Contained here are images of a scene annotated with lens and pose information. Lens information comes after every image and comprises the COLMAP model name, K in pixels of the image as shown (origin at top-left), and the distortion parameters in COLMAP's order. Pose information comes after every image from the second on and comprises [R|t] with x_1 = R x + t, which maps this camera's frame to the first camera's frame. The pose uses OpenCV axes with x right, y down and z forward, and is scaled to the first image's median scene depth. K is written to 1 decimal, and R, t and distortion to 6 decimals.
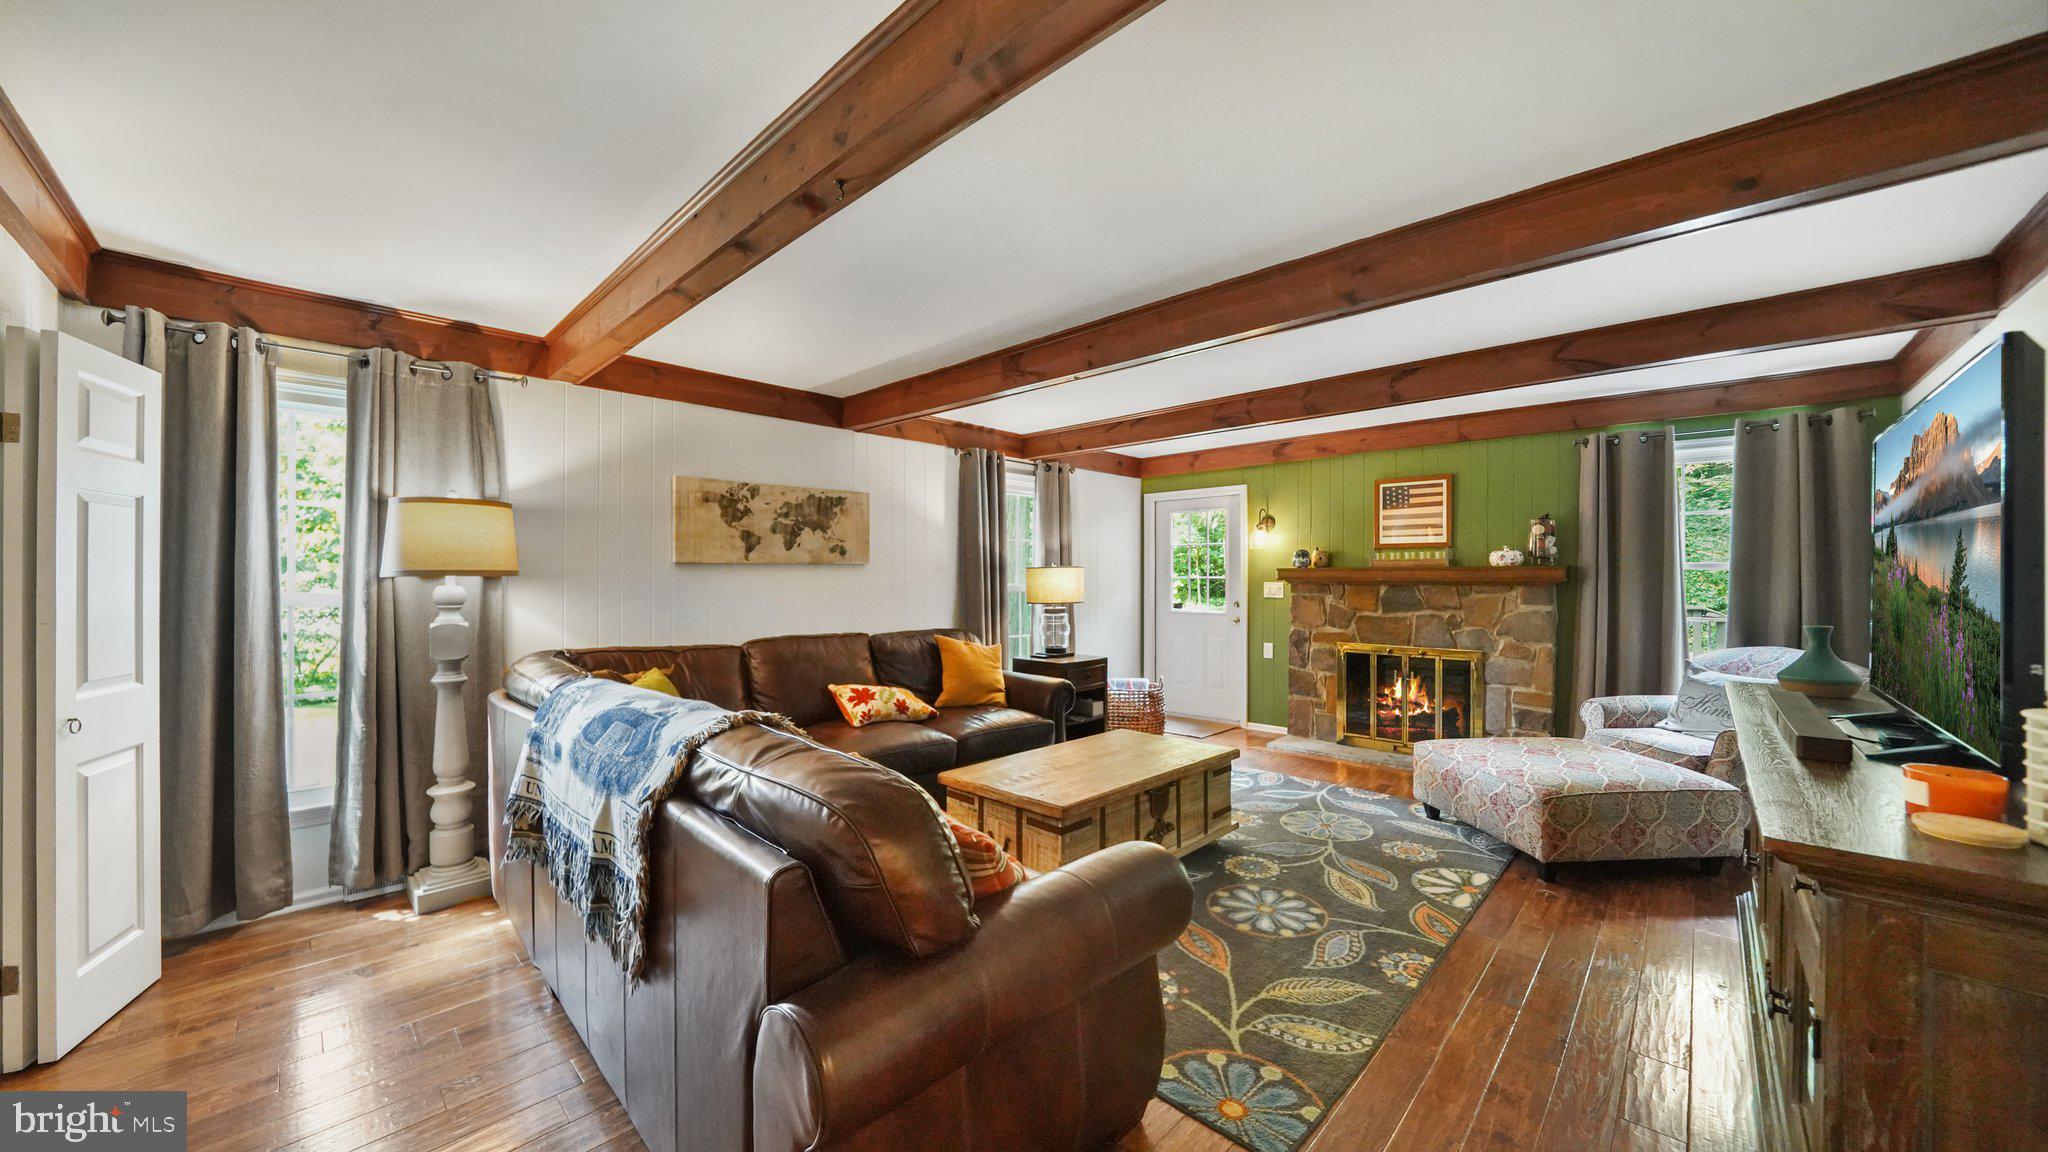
lens RADIAL K [[735.0, 0, 1024.0], [0, 735.0, 576.0], [0, 0, 1]] dist [0.000829, 0.000005]
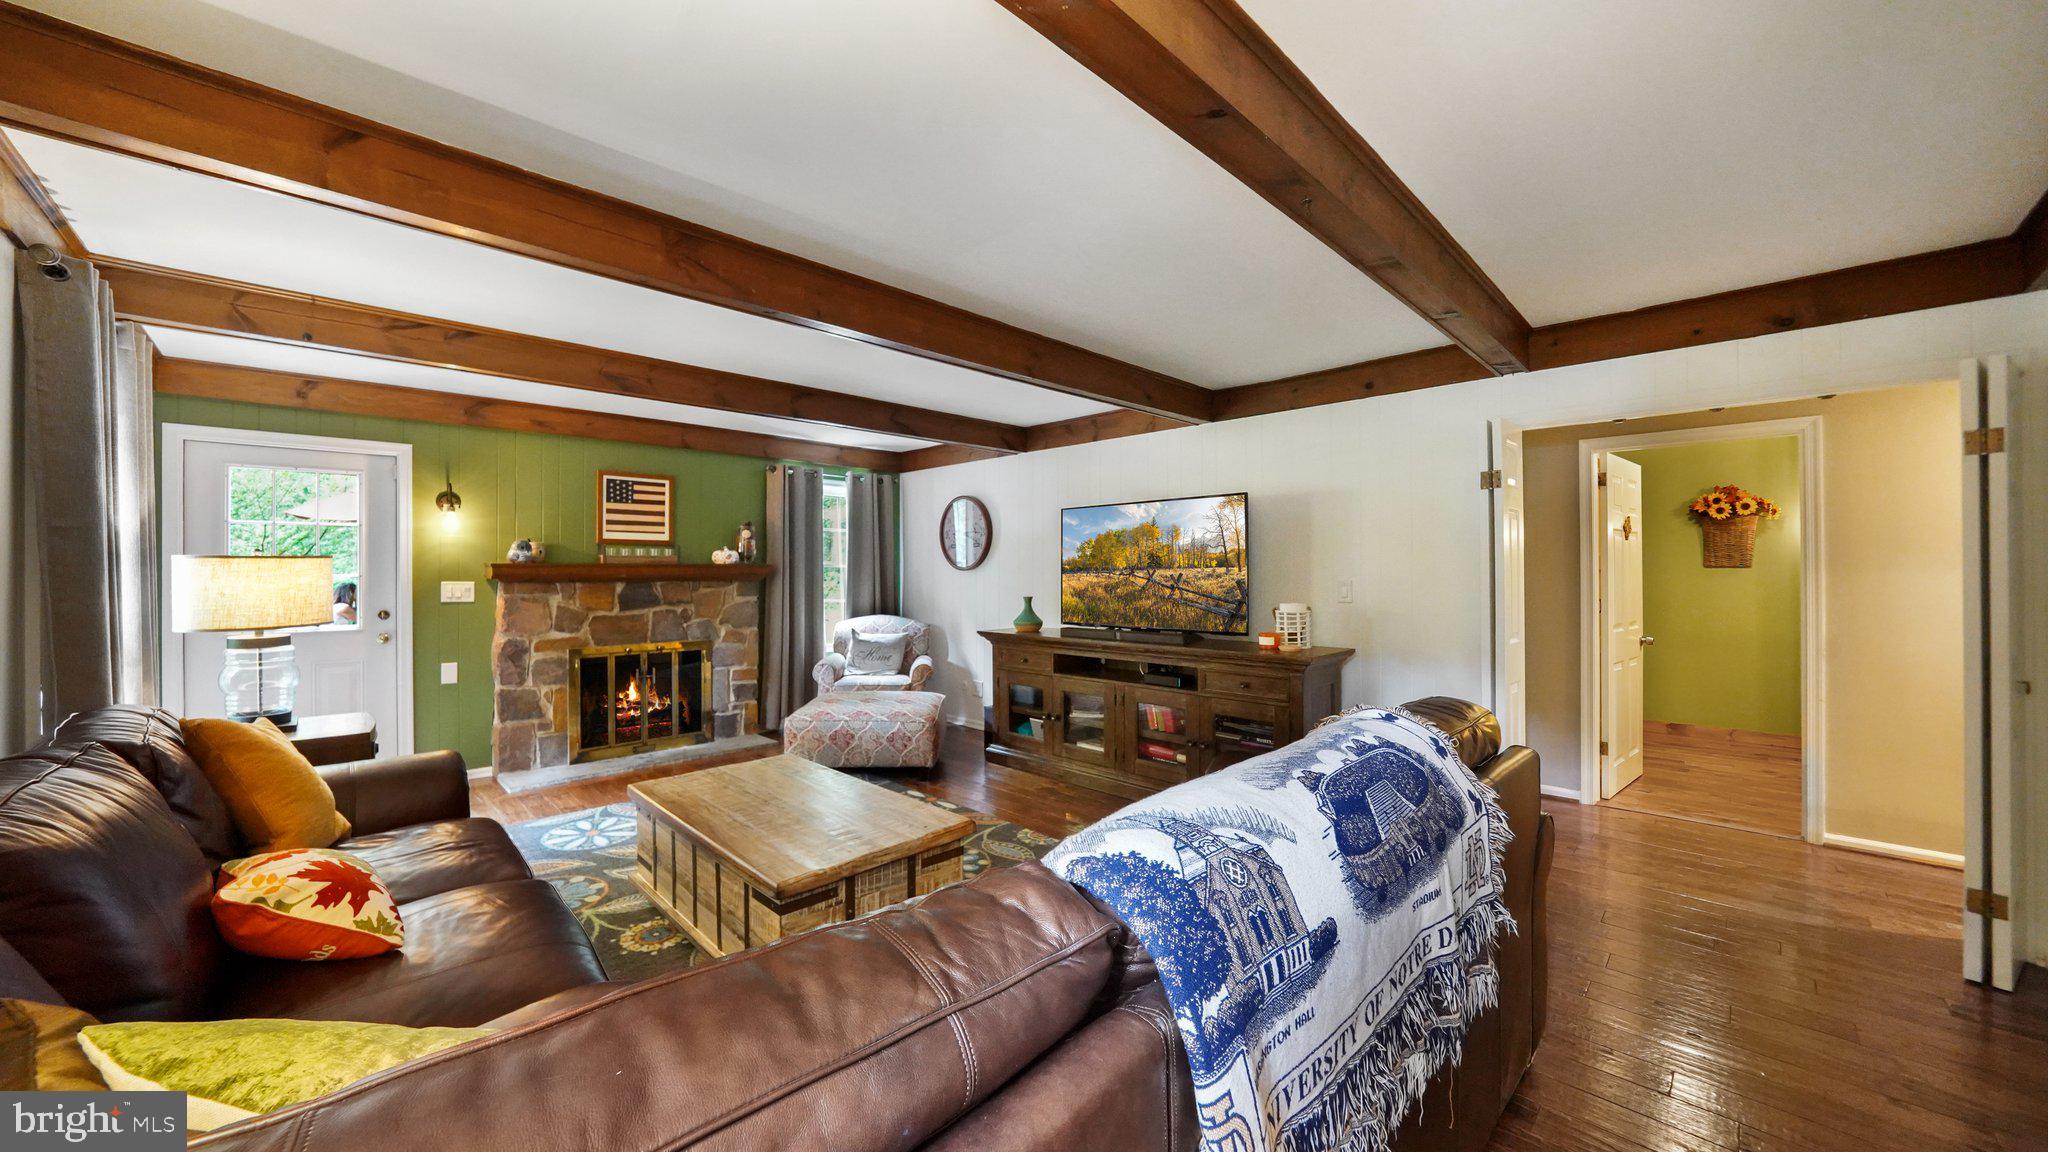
lens RADIAL K [[717.1, 0, 1024.0], [0, 717.1, 576.0], [0, 0, 1]] dist [-0.014862, 0.000017]
pose [[0.041643, -0.005923, 0.999115, -0.423476], [0.003835, 0.999976, 0.005768, 0.000883], [-0.999125, 0.003591, 0.041665, 0.450512]]
